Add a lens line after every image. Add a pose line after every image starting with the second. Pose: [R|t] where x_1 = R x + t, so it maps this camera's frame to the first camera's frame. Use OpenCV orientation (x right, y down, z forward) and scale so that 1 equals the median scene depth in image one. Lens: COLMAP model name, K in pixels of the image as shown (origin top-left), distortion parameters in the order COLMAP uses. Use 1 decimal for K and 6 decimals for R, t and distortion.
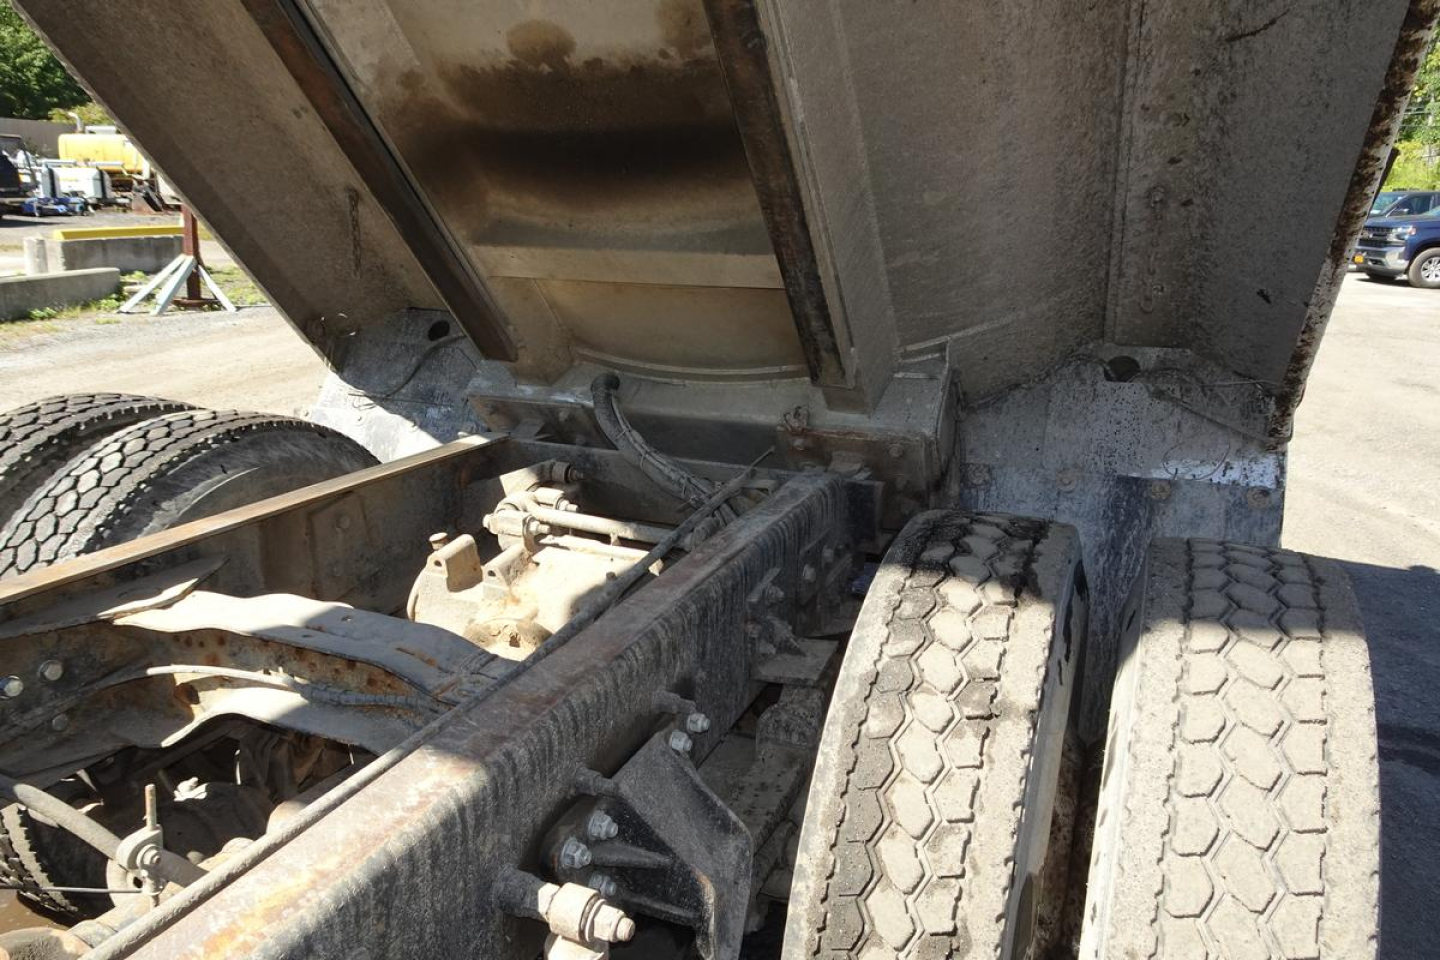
lens RADIAL K [[1044.5, 0, 721.2], [0, 1044.5, 473.2], [0, 0, 1]] dist [0.003938, 0.011756]
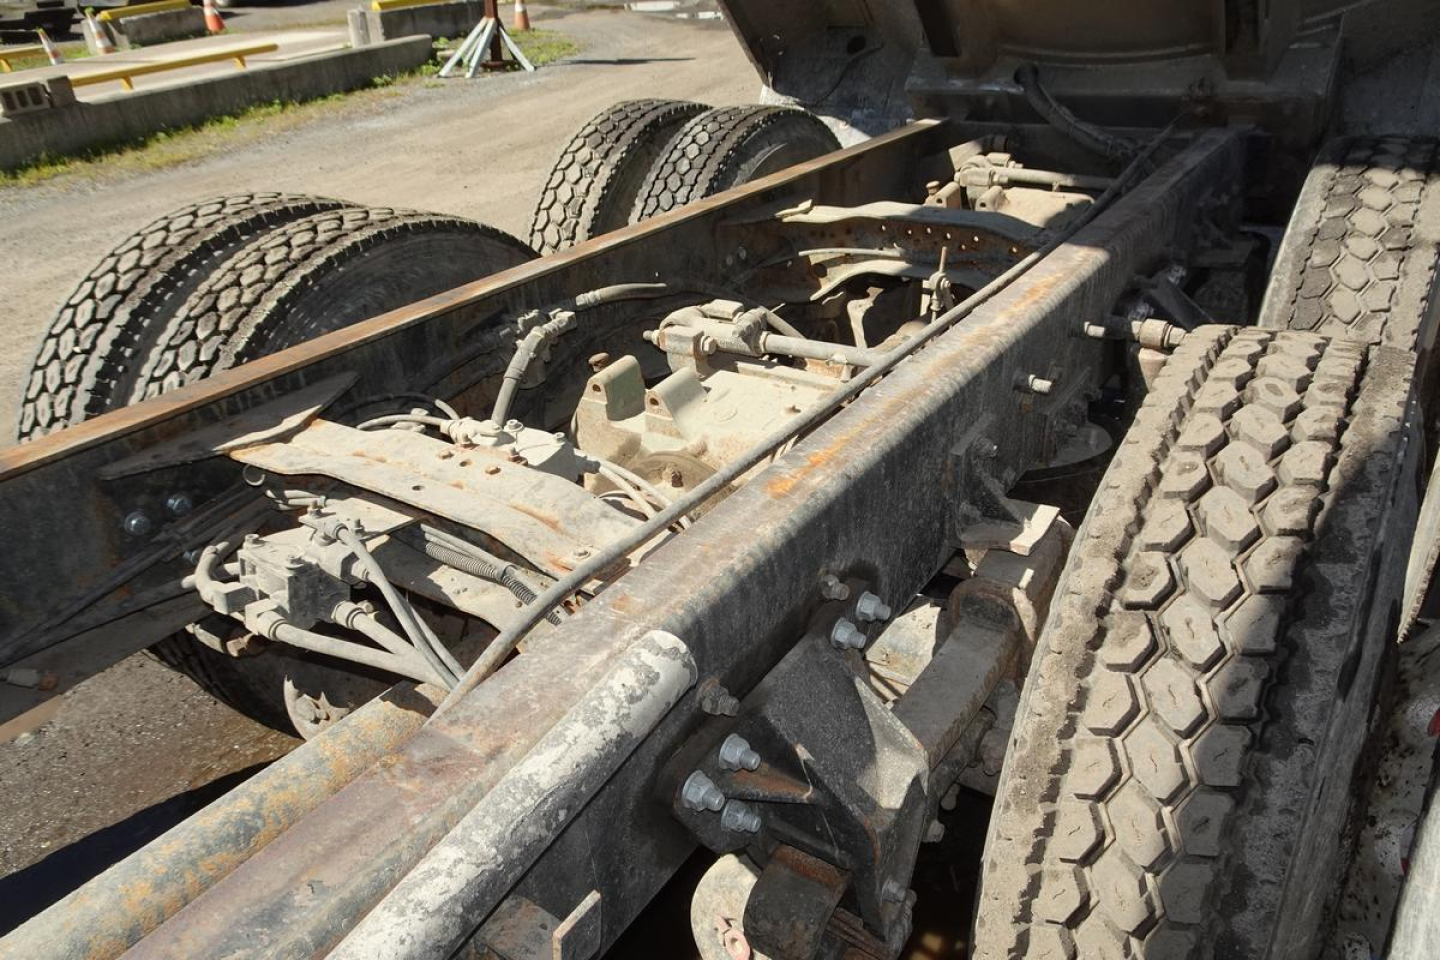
lens RADIAL K [[1044.8, 0, 720.5], [0, 1044.8, 475.7], [0, 0, 1]] dist [0.012156, -0.003245]
pose [[0.978546, 0.023493, -0.204684, -0.249778], [0.021901, 0.975987, 0.216725, 0.129161], [0.204860, -0.216558, 0.954534, -0.458248]]
